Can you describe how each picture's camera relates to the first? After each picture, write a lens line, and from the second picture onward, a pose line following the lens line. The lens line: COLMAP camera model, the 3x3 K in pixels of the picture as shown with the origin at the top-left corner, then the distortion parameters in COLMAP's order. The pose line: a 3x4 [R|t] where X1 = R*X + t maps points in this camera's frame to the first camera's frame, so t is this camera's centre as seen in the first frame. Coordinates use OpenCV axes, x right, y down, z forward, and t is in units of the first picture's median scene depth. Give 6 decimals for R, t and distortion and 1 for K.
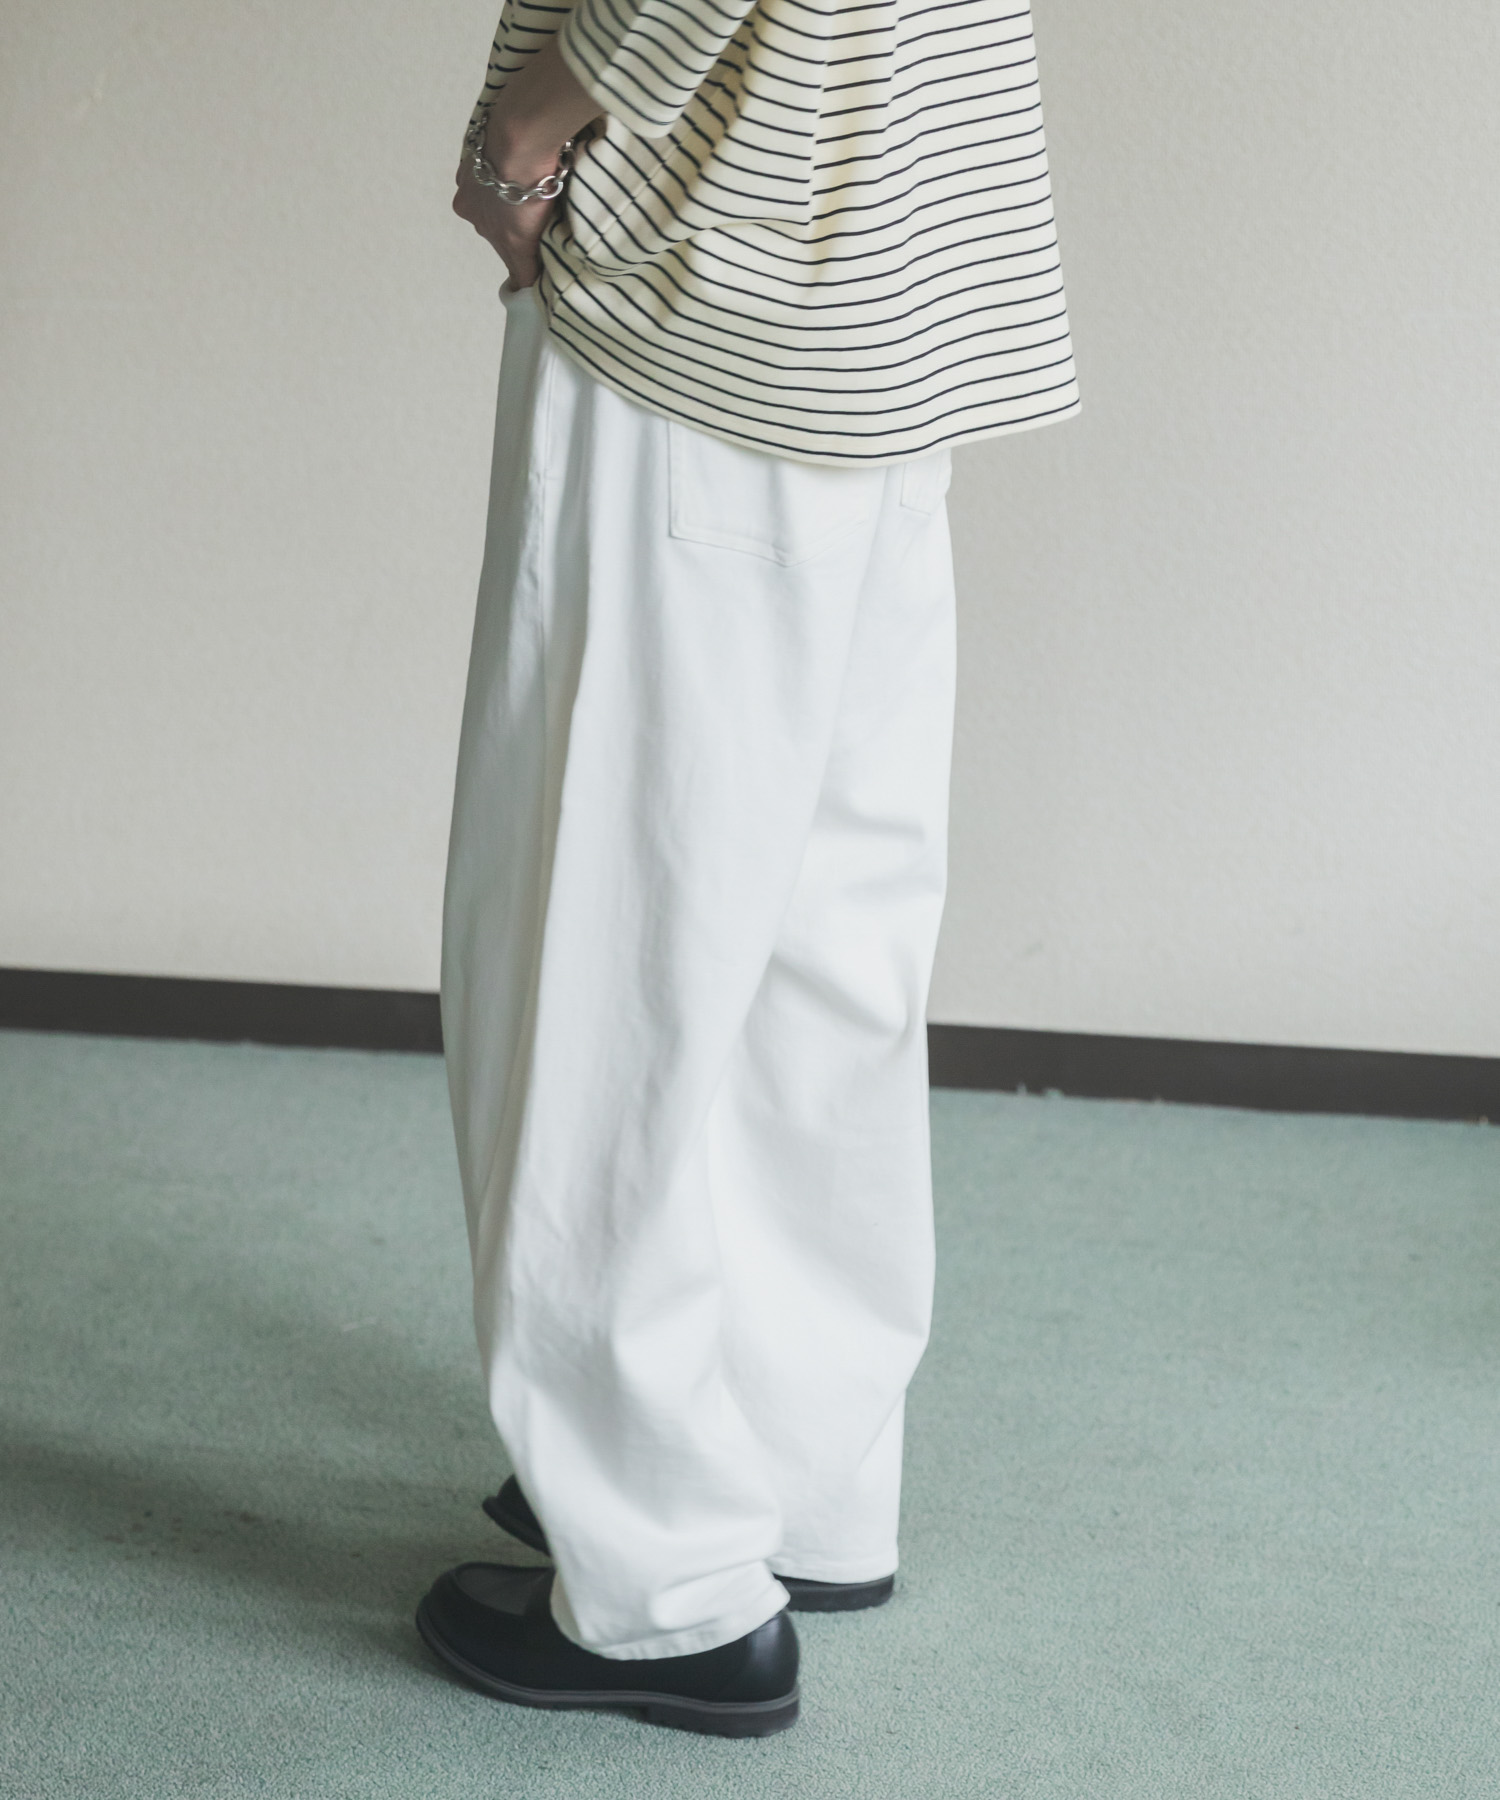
lens RADIAL K [[5286.4, 0, 853.0], [0, 5286.4, 900.4], [0, 0, 1]] dist [0.030300, -0.177265]
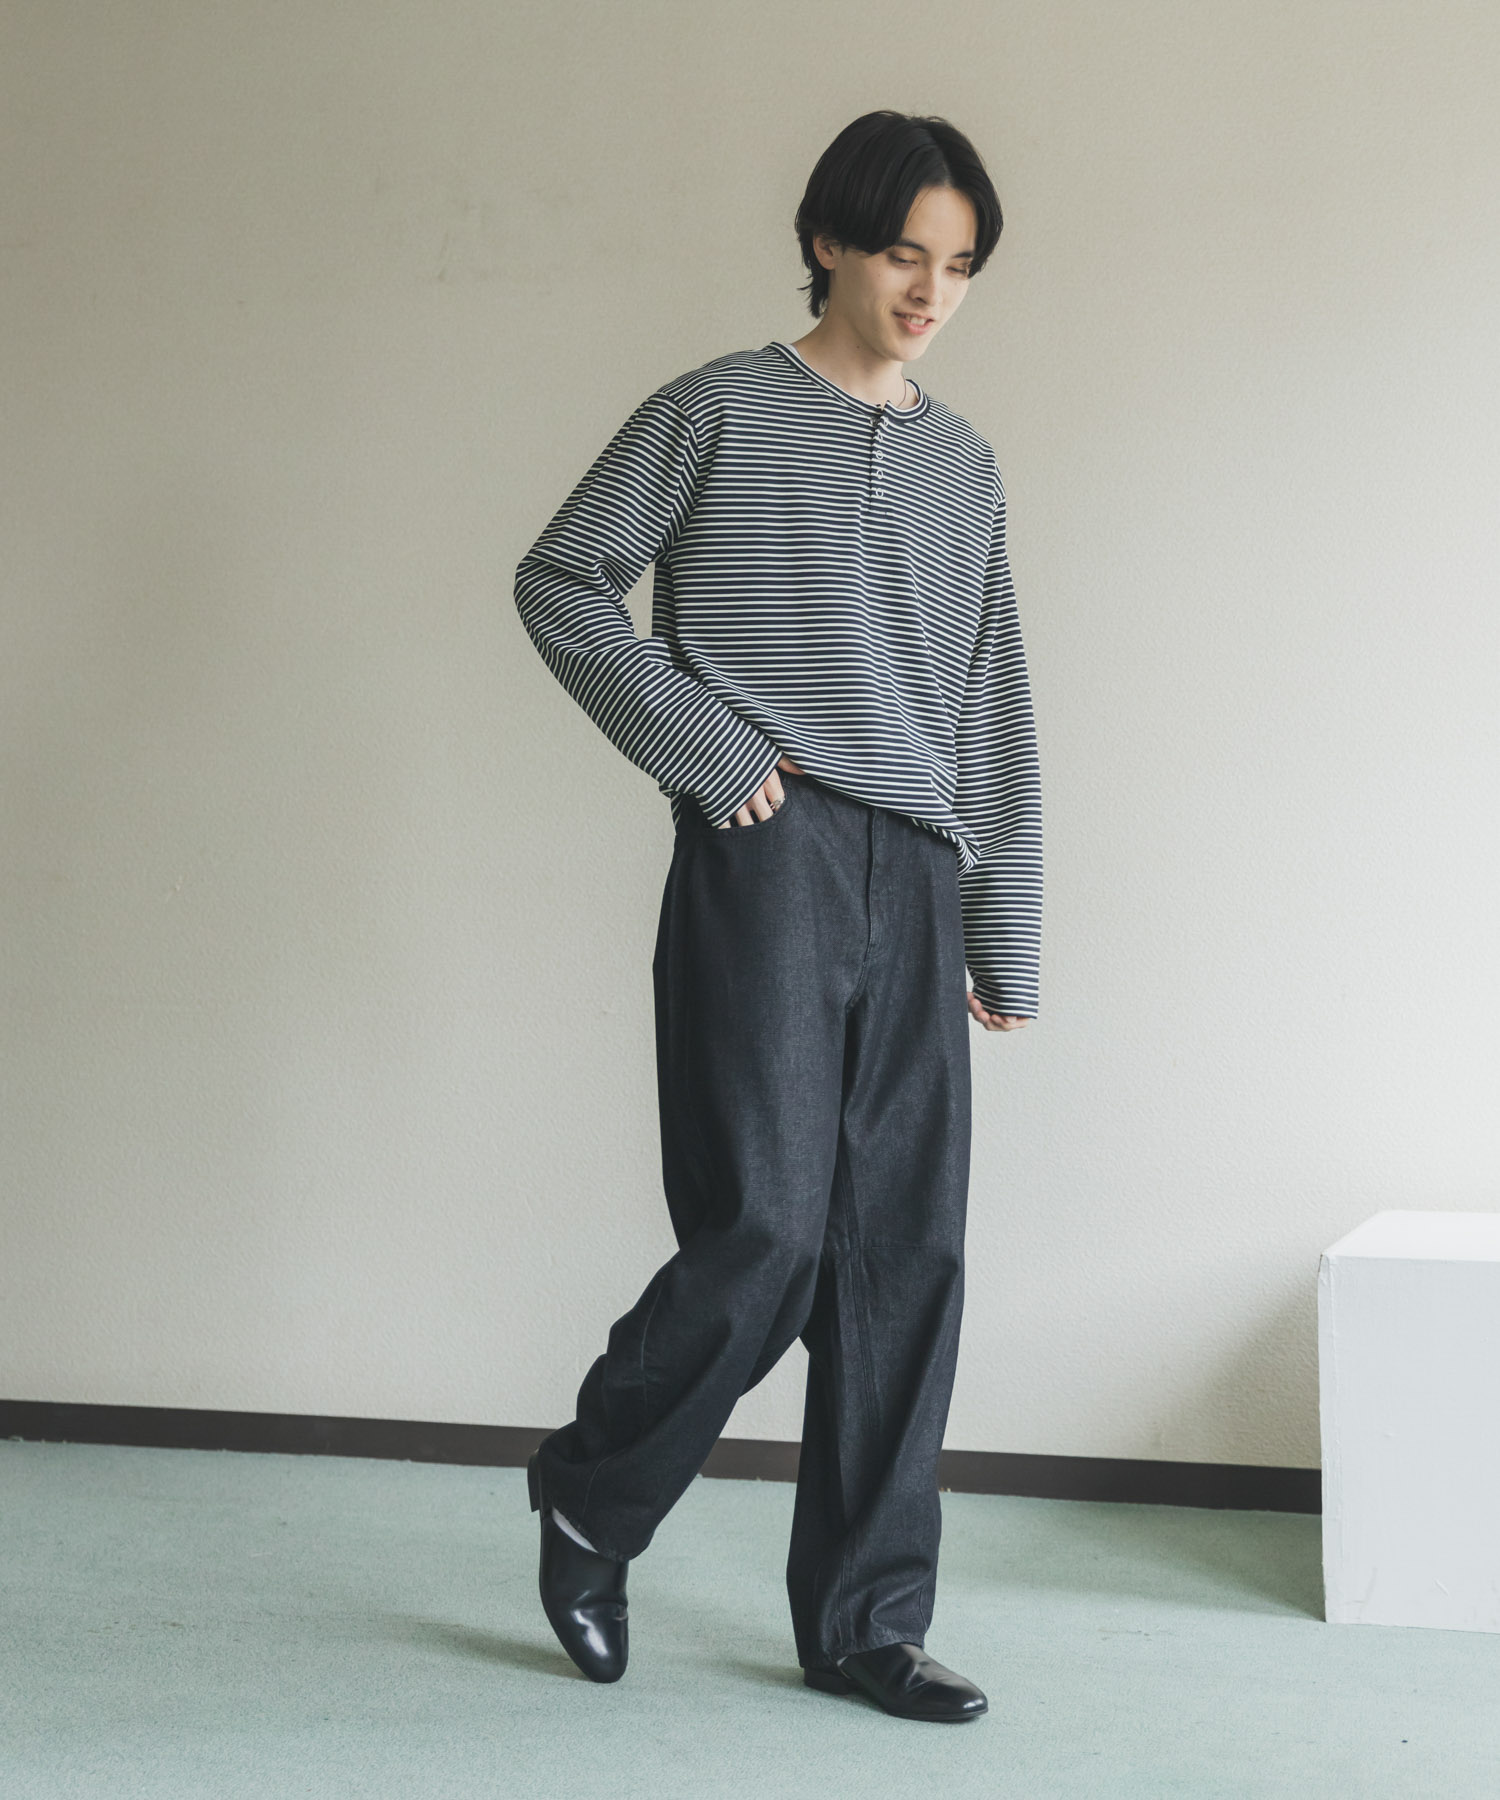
lens RADIAL K [[3180.3, 0, 791.2], [0, 3180.3, 779.7], [0, 0, 1]] dist [0.019510, 0.007183]
pose [[0.999435, 0.029737, 0.015639, 0.054571], [-0.023725, 0.954213, -0.298186, 0.152881], [-0.023790, 0.297646, 0.954380, -0.043478]]
